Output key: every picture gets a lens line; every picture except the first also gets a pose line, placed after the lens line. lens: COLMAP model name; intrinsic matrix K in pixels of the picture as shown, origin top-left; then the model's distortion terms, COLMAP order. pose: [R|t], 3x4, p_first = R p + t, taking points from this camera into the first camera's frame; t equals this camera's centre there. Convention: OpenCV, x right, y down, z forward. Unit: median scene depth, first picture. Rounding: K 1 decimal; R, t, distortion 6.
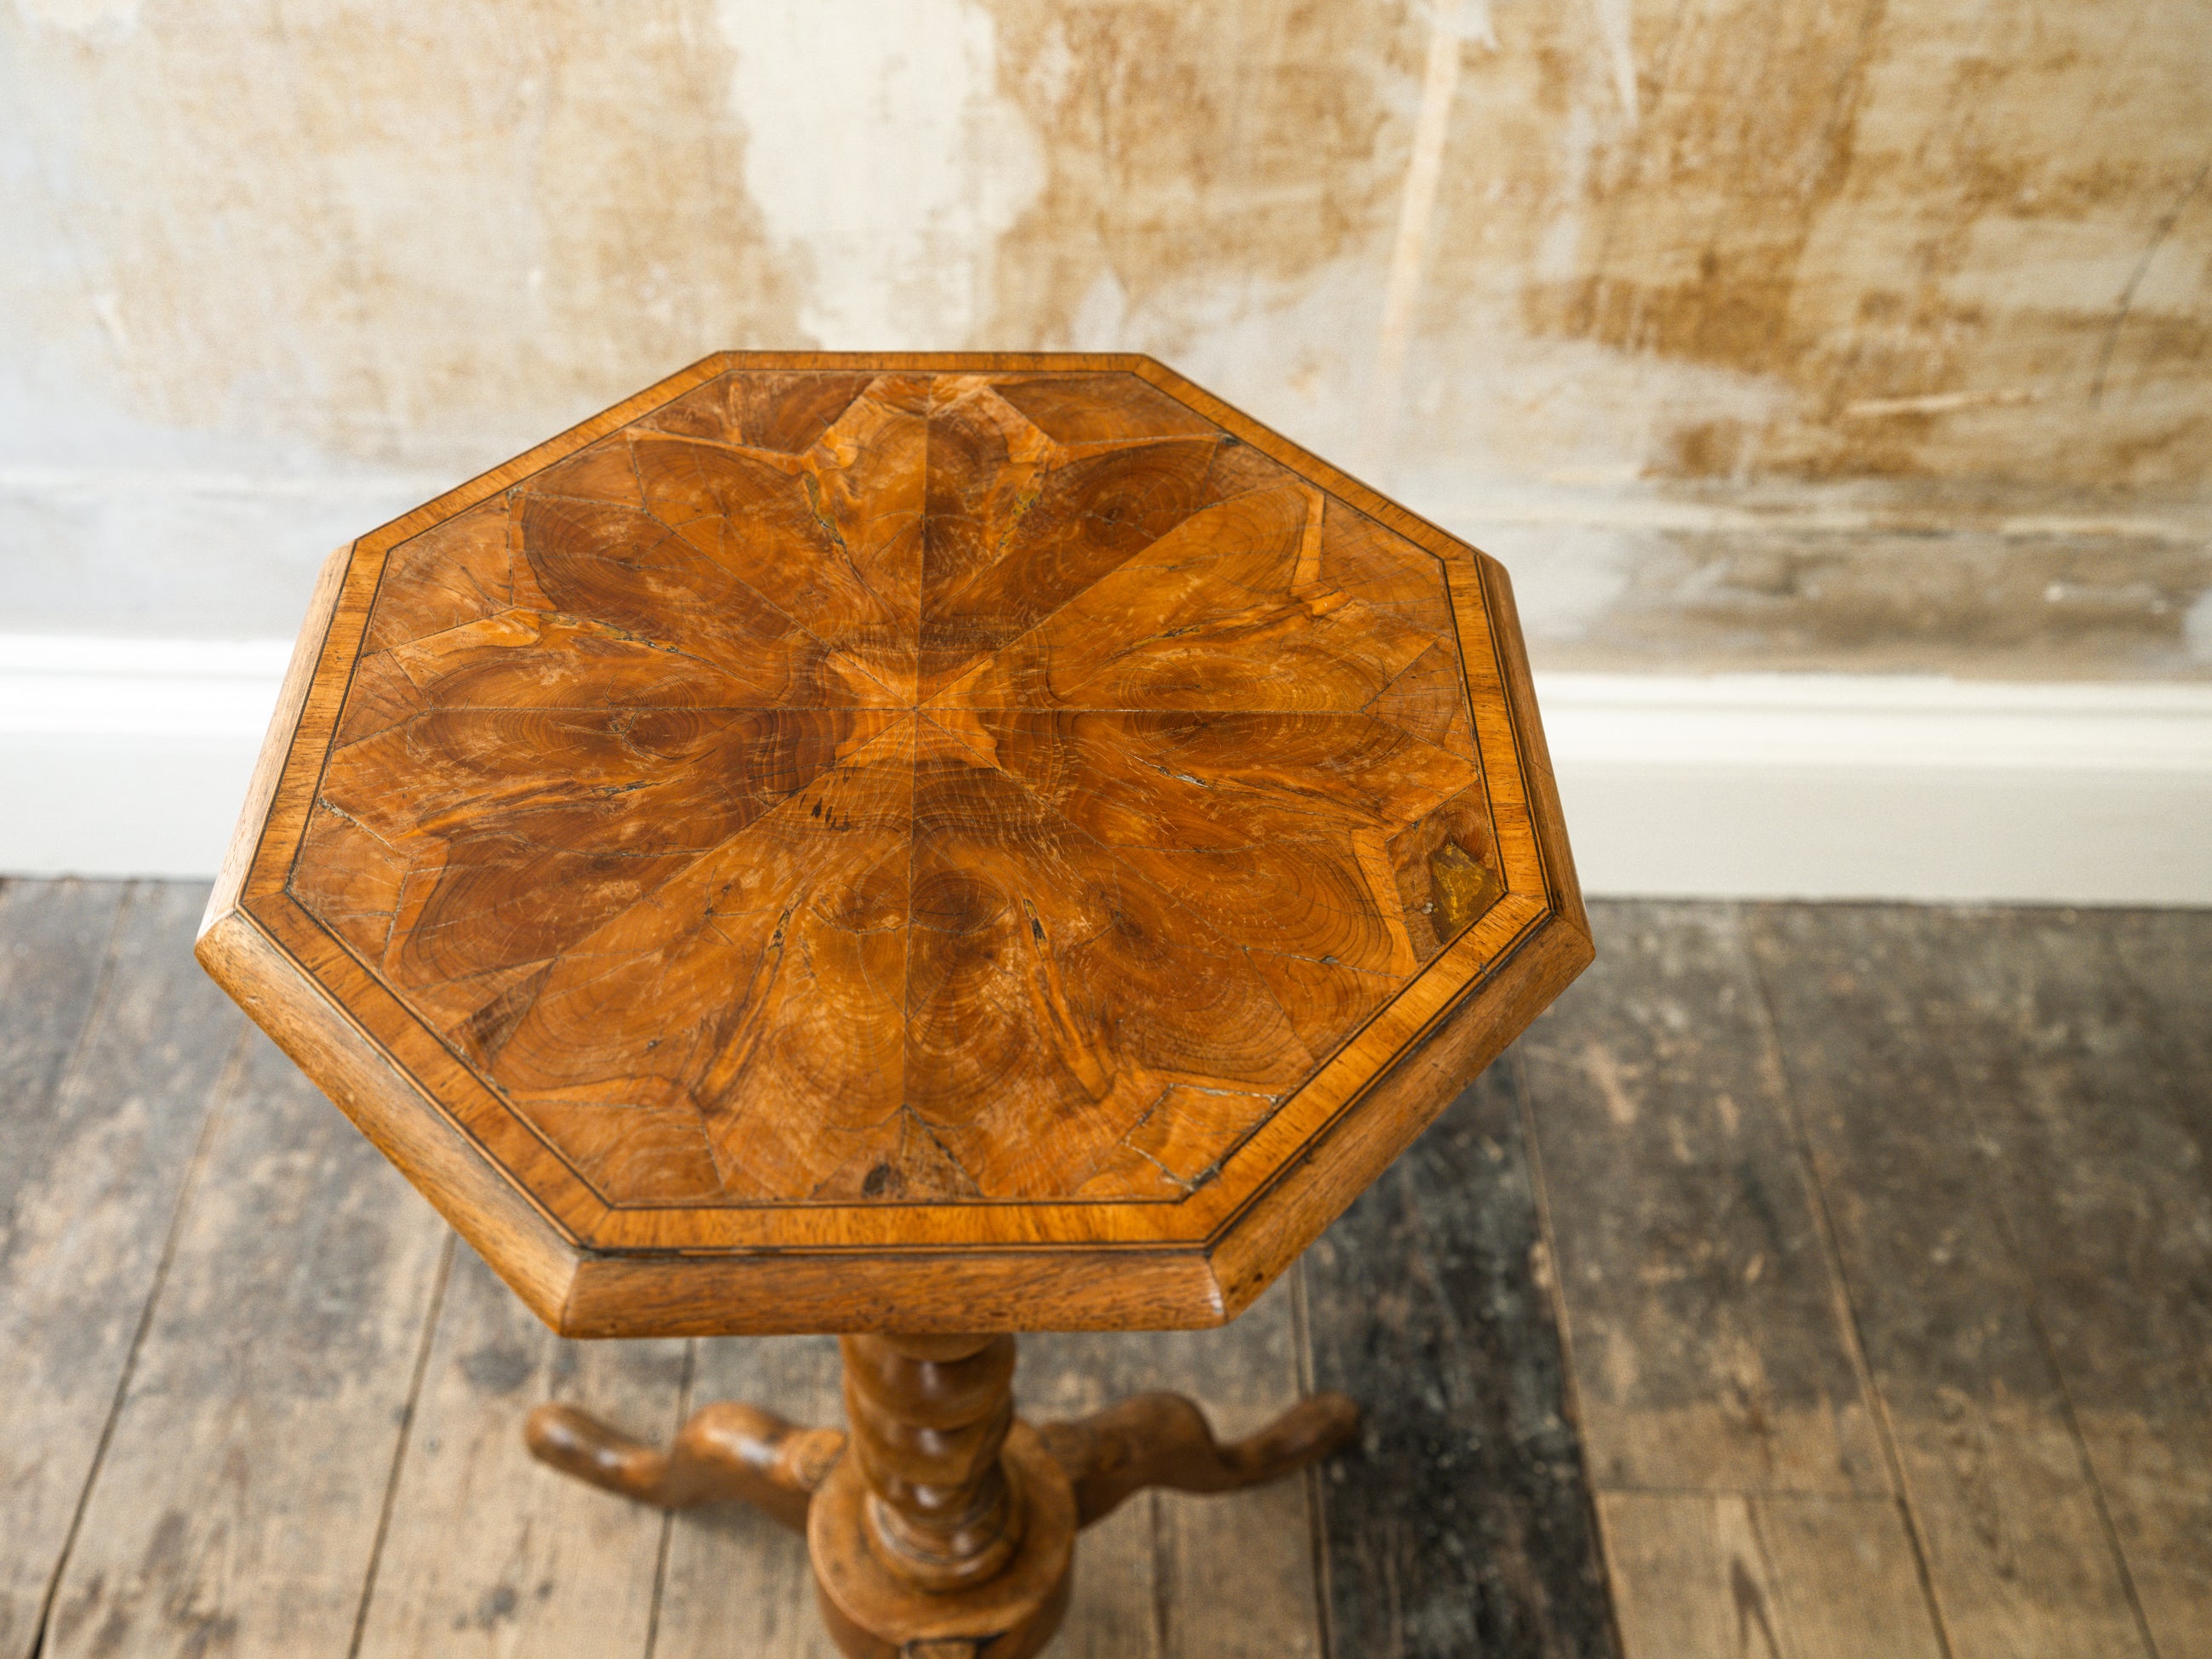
lens RADIAL K [[2066.2, 0, 1106.7], [0, 2066.2, 827.6], [0, 0, 1]] dist [0.012630, 0.017319]
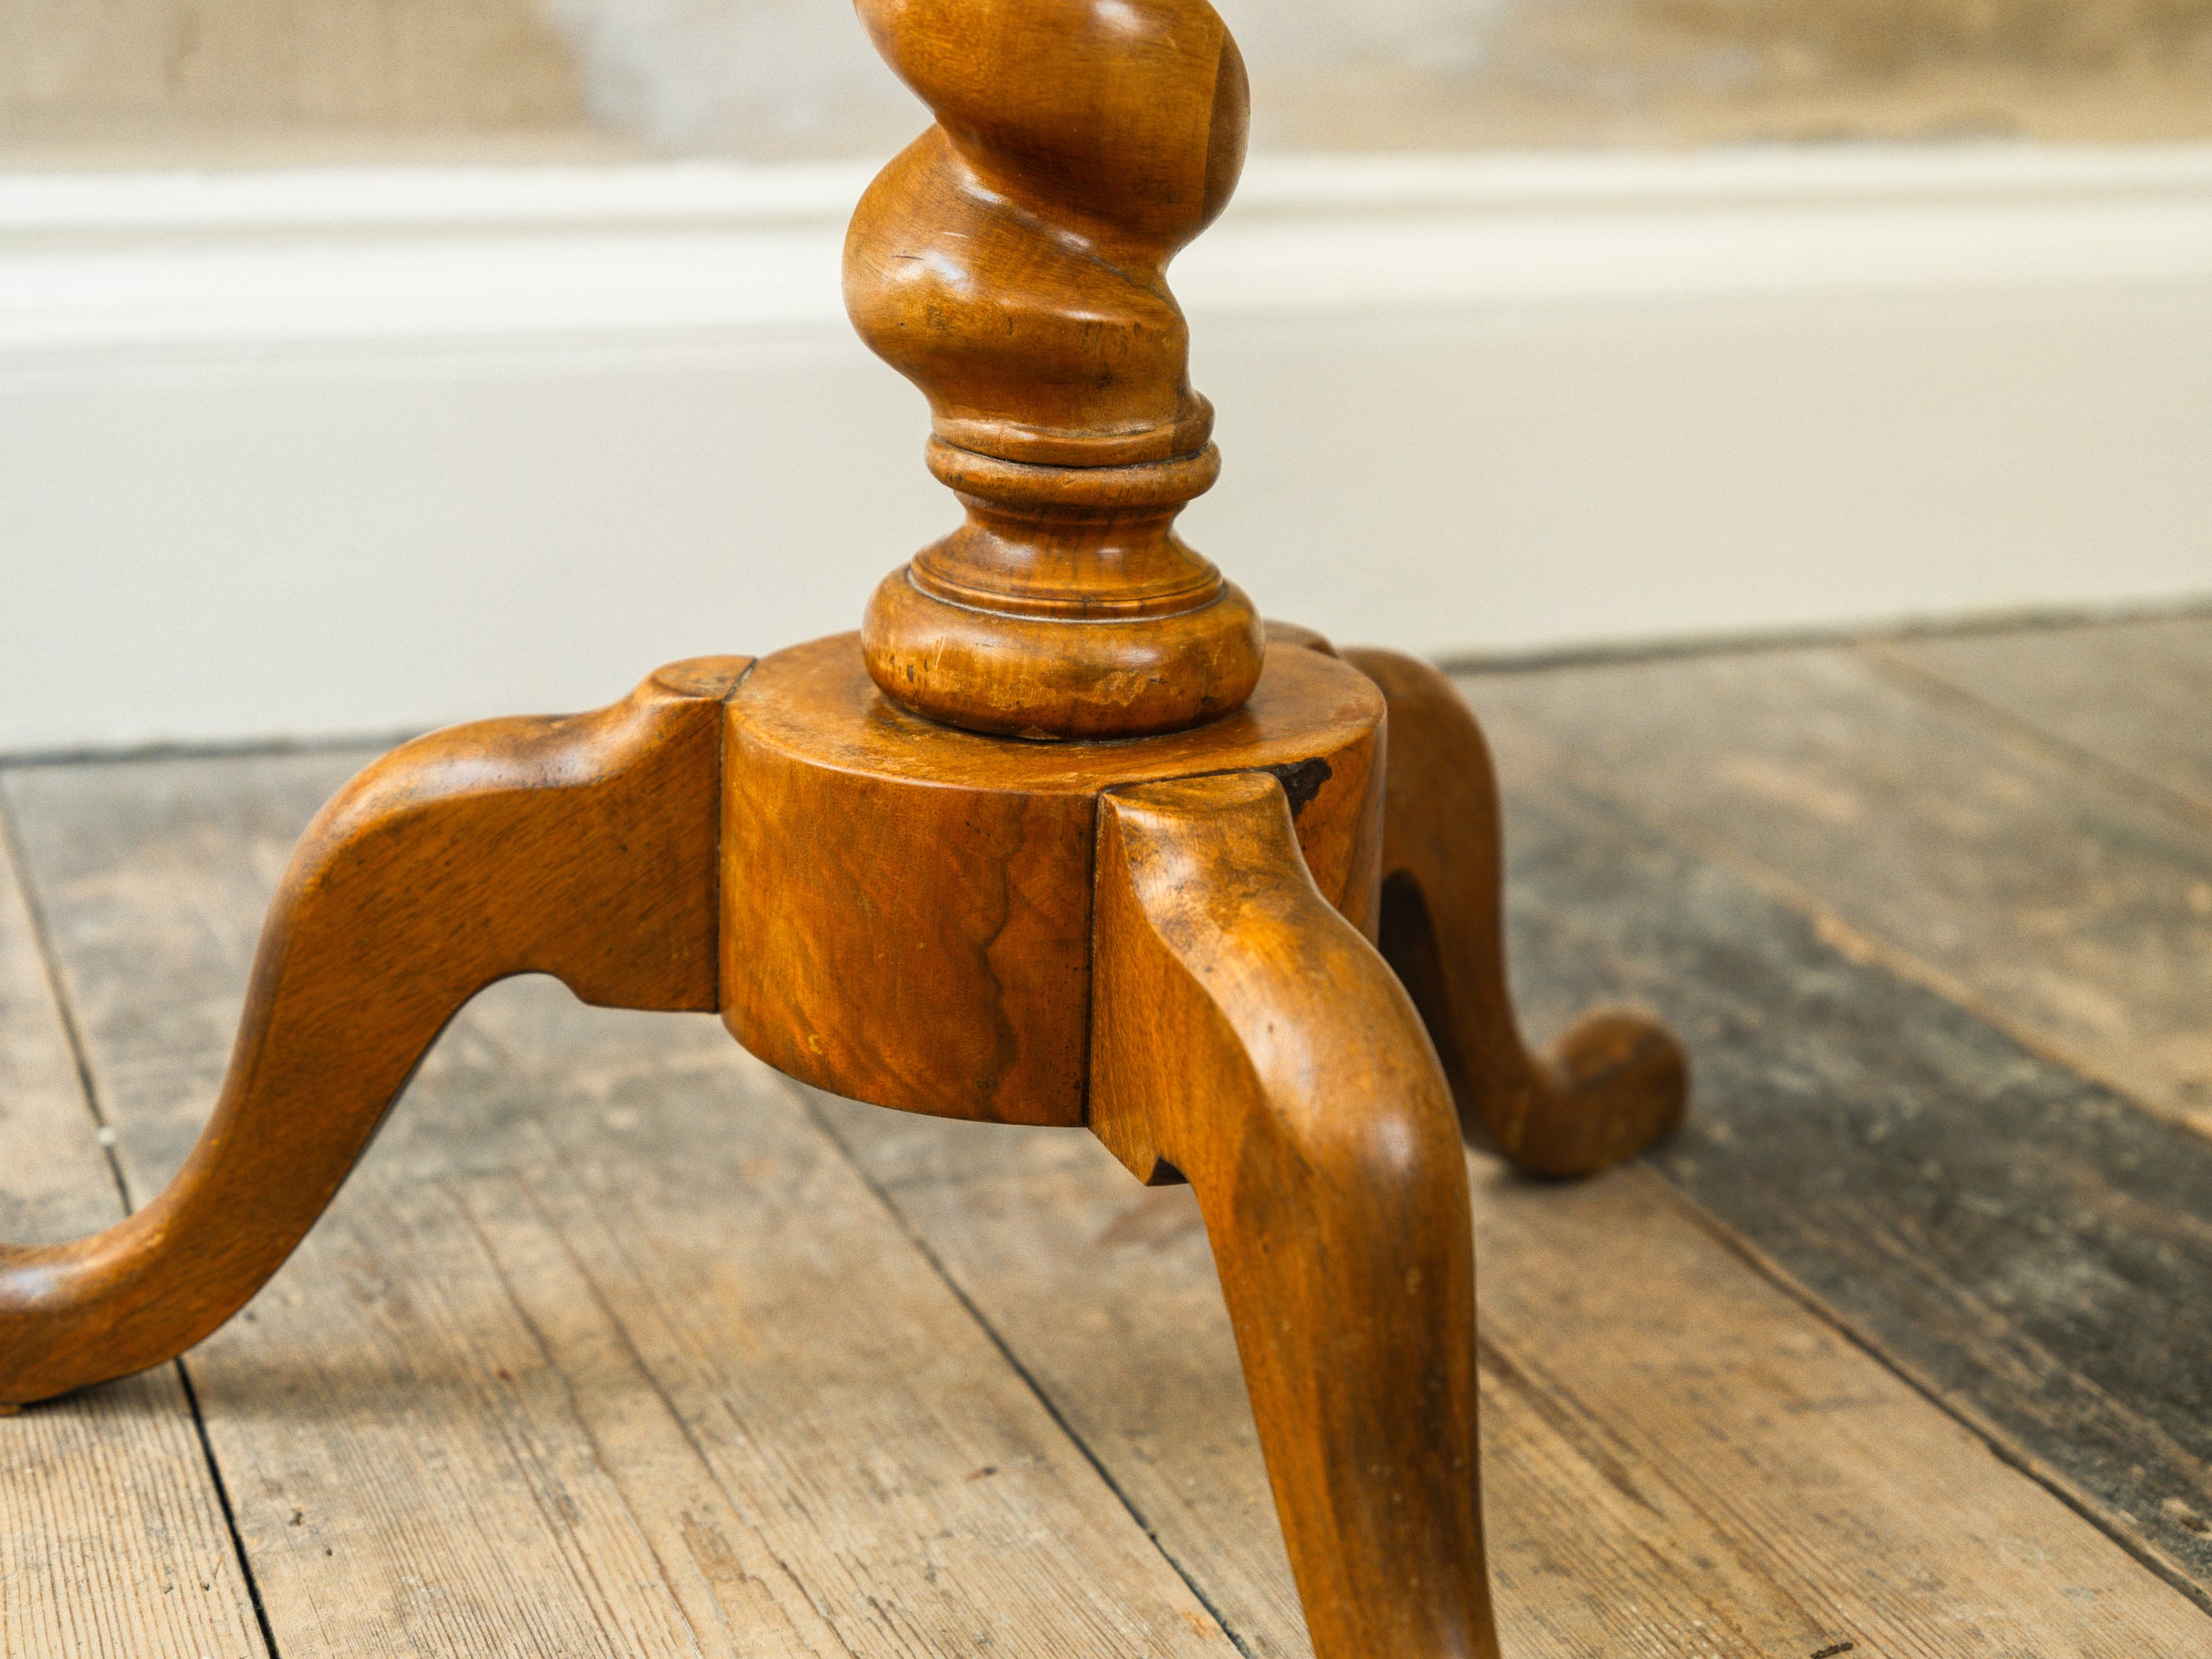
lens RADIAL K [[3480.2, 0, 1103.0], [0, 3480.2, 841.0], [0, 0, 1]] dist [0.004723, -0.149877]
pose [[0.931238, -0.125195, 0.342231, -0.278265], [0.273270, 0.861205, -0.428543, 0.591748], [-0.241079, 0.492597, 0.836199, 0.406013]]
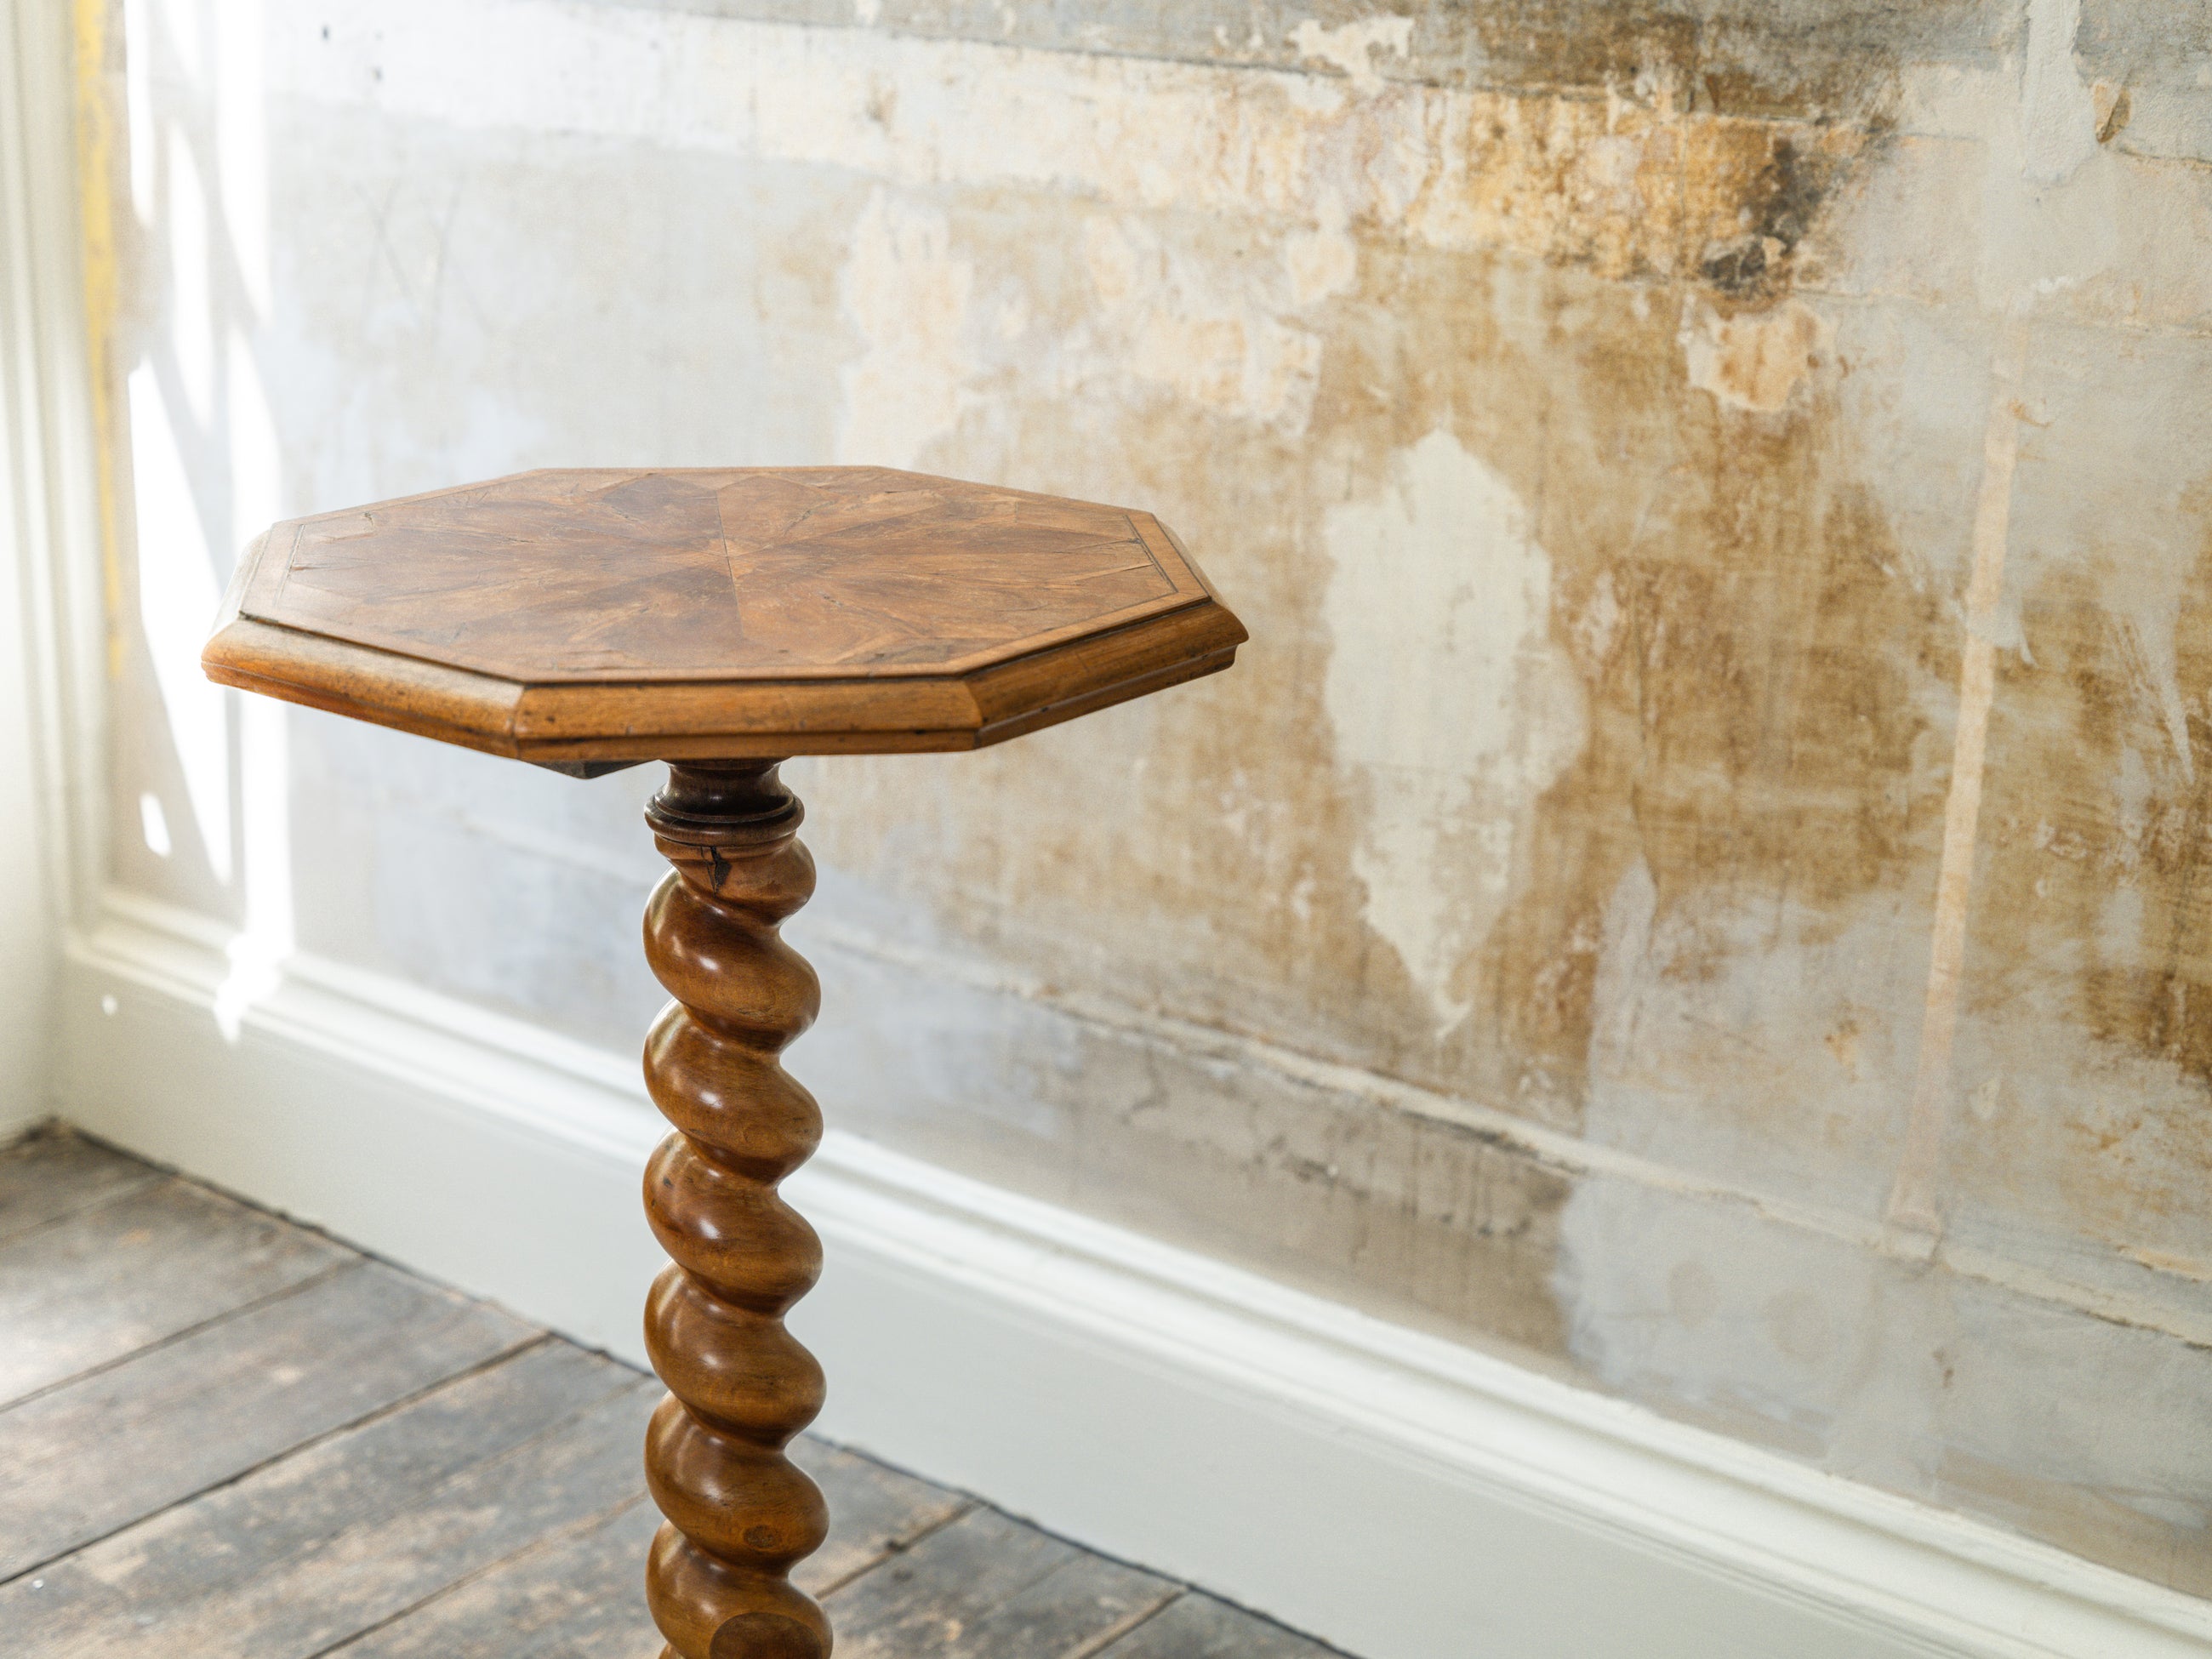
lens RADIAL K [[3480.2, 0, 1103.0], [0, 3480.2, 841.0], [0, 0, 1]] dist [0.004723, -0.149877]
pose [[0.781813, 0.164863, -0.601323, 0.772350], [-0.459332, 0.804458, -0.376645, 0.430936], [0.421644, 0.570673, 0.704662, -0.190376]]
